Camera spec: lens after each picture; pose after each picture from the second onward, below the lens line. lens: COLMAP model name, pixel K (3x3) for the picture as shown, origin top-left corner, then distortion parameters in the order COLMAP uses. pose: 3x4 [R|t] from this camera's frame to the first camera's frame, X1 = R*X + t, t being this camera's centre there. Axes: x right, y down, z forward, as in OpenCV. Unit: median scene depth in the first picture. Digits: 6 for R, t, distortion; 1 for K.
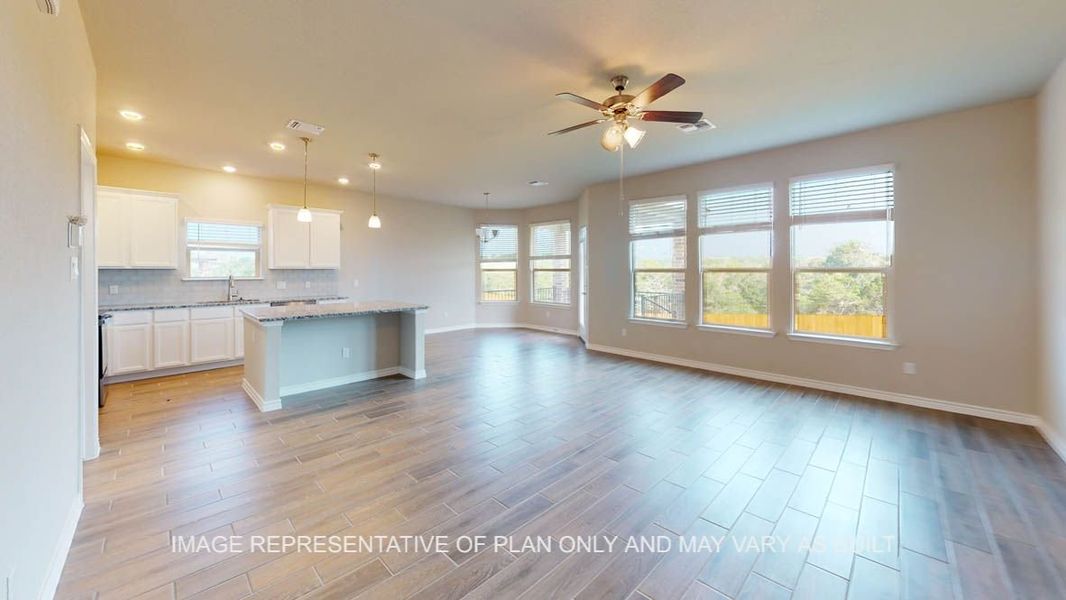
lens RADIAL K [[381.2, 0, 540.9], [0, 381.2, 293.7], [0, 0, 1]] dist [-0.001765, -0.000316]
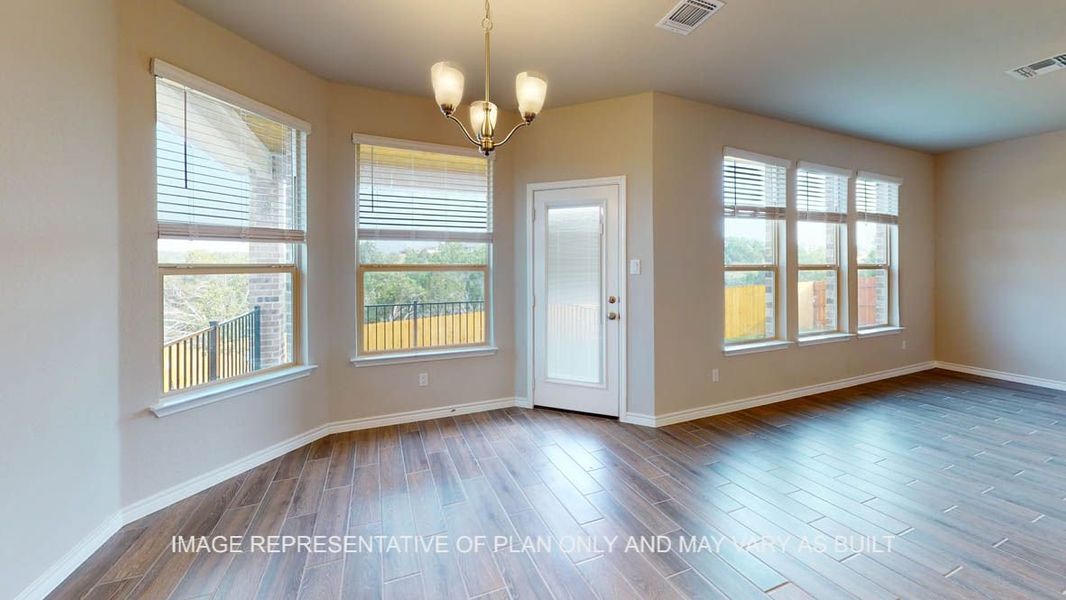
lens RADIAL K [[381.2, 0, 540.9], [0, 381.2, 293.7], [0, 0, 1]] dist [-0.001765, -0.000316]
pose [[0.382989, -0.066805, 0.921334, -0.312284], [0.058832, 0.997121, 0.047845, -0.049913], [-0.921877, 0.035880, 0.385817, 0.779274]]
